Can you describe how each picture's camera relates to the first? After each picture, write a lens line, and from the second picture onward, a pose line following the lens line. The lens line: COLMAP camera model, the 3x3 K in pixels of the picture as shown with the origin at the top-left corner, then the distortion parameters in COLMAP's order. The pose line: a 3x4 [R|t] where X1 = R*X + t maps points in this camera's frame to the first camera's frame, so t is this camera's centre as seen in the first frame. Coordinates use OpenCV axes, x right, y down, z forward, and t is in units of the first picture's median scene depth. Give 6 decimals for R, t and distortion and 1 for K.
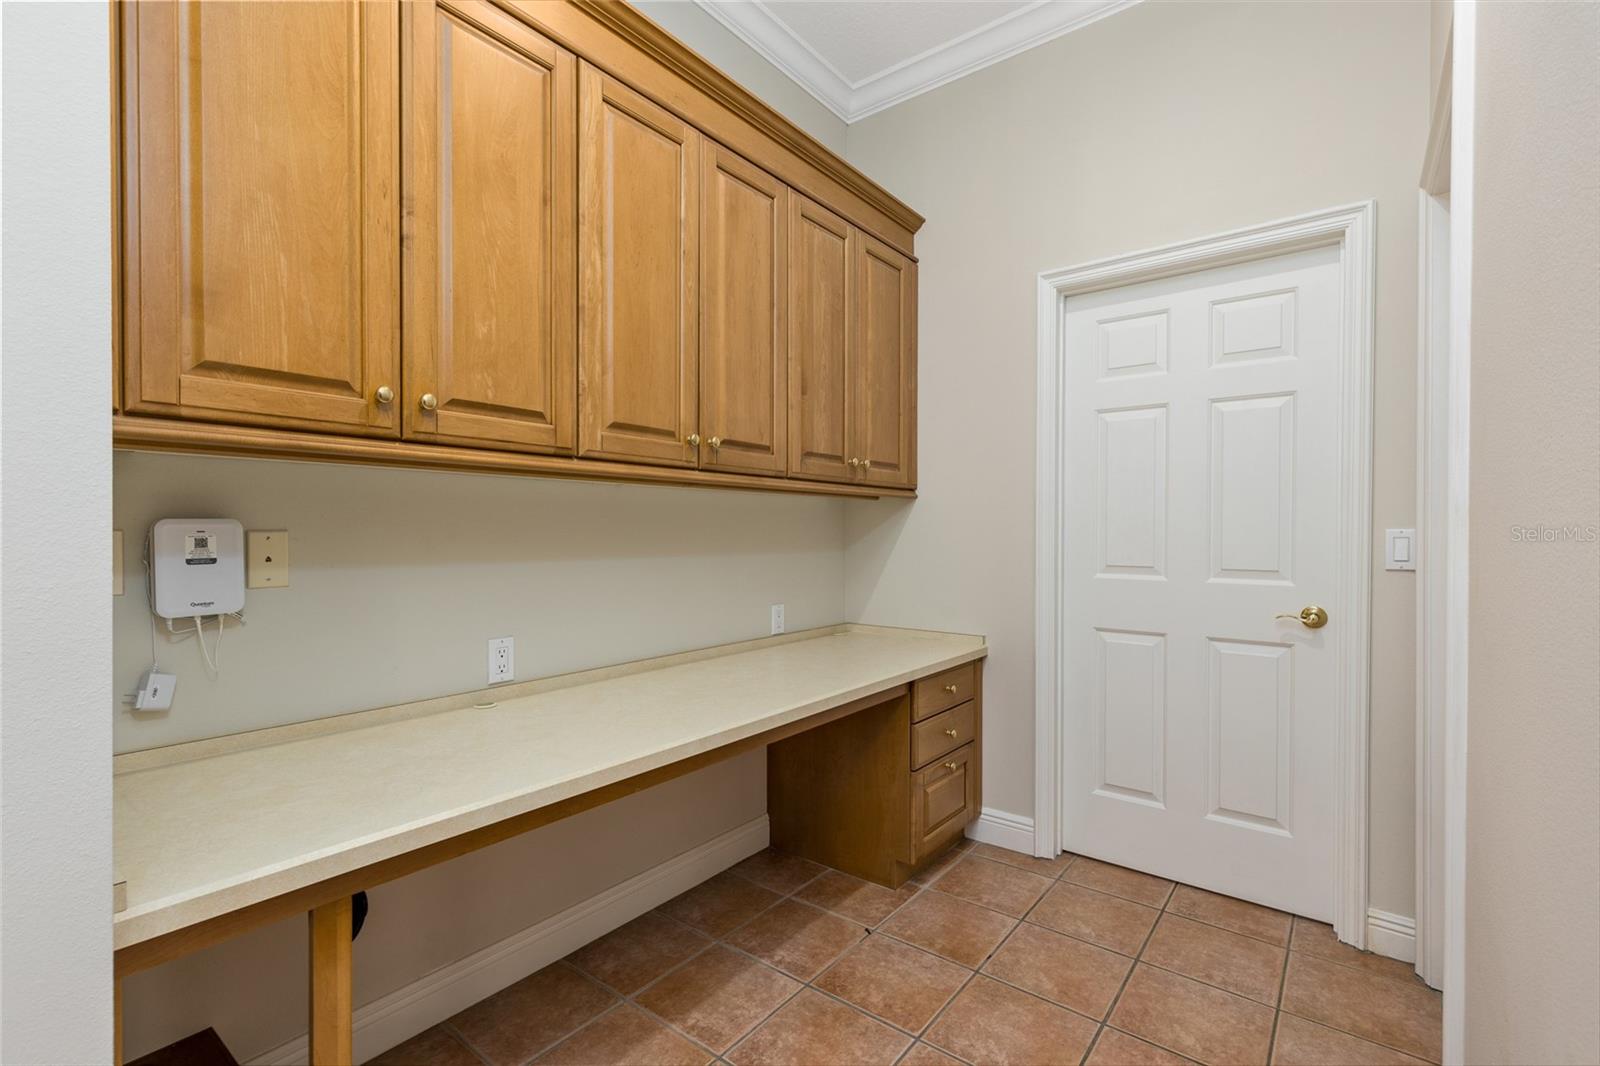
lens RADIAL K [[728.9, 0, 800.4], [0, 728.9, 530.9], [0, 0, 1]] dist [0.004651, 0.000996]
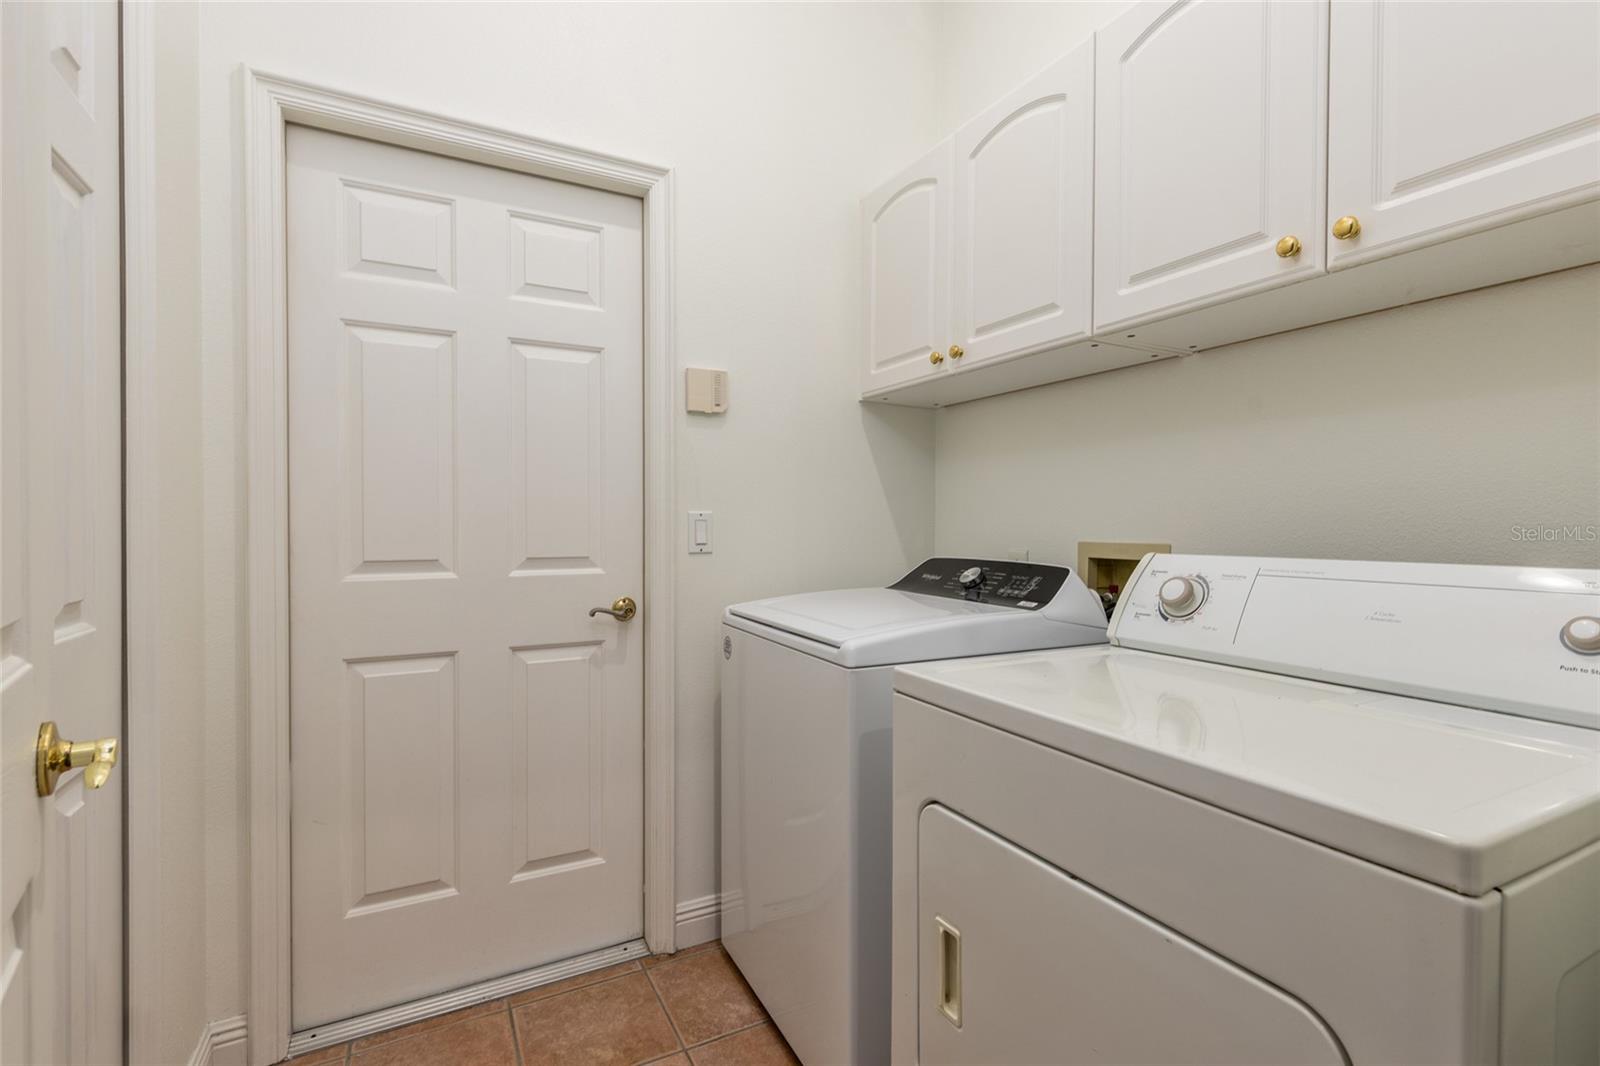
lens RADIAL K [[728.9, 0, 798.4], [0, 728.9, 529.0], [0, 0, 1]] dist [0.004651, 0.000996]
pose [[0.435992, -0.009683, 0.899898, -0.000719], [0.005134, 0.999953, 0.008272, 0.015808], [-0.899936, 0.001014, 0.436021, 0.398029]]
